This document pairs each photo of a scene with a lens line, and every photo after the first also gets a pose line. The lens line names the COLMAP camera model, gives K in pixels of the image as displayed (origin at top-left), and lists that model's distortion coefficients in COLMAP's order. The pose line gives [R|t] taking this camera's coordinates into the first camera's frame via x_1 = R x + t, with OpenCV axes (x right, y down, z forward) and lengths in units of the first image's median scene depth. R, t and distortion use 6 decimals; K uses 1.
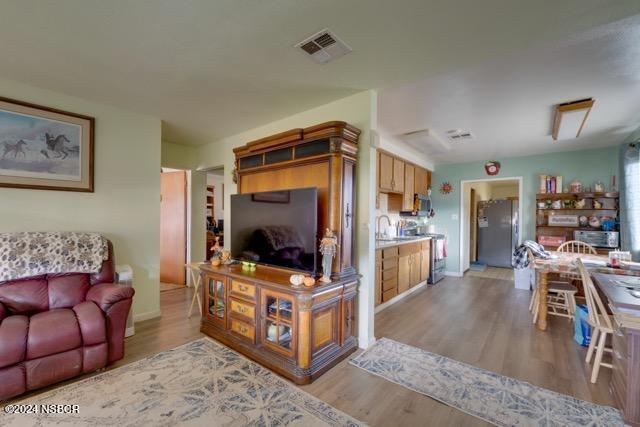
lens RADIAL K [[266.9, 0, 321.2], [0, 266.9, 220.6], [0, 0, 1]] dist [-0.018260, -0.000166]
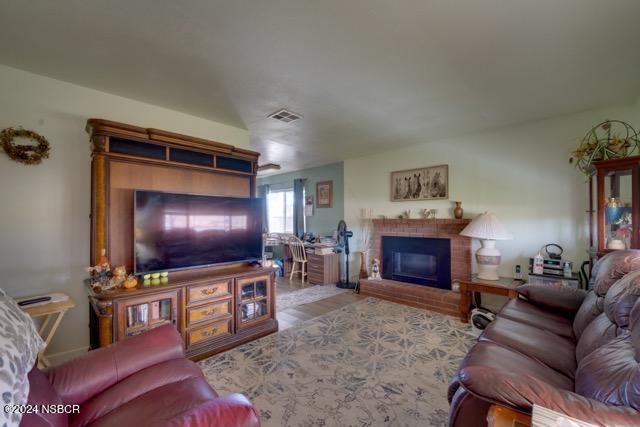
lens RADIAL K [[259.7, 0, 322.1], [0, 259.7, 219.3], [0, 0, 1]] dist [-0.007119, -0.000191]
pose [[0.082251, -0.006170, 0.996593, -1.376564], [0.007461, 0.999957, 0.005575, -0.017640], [-0.996584, 0.006977, 0.082293, 0.560782]]
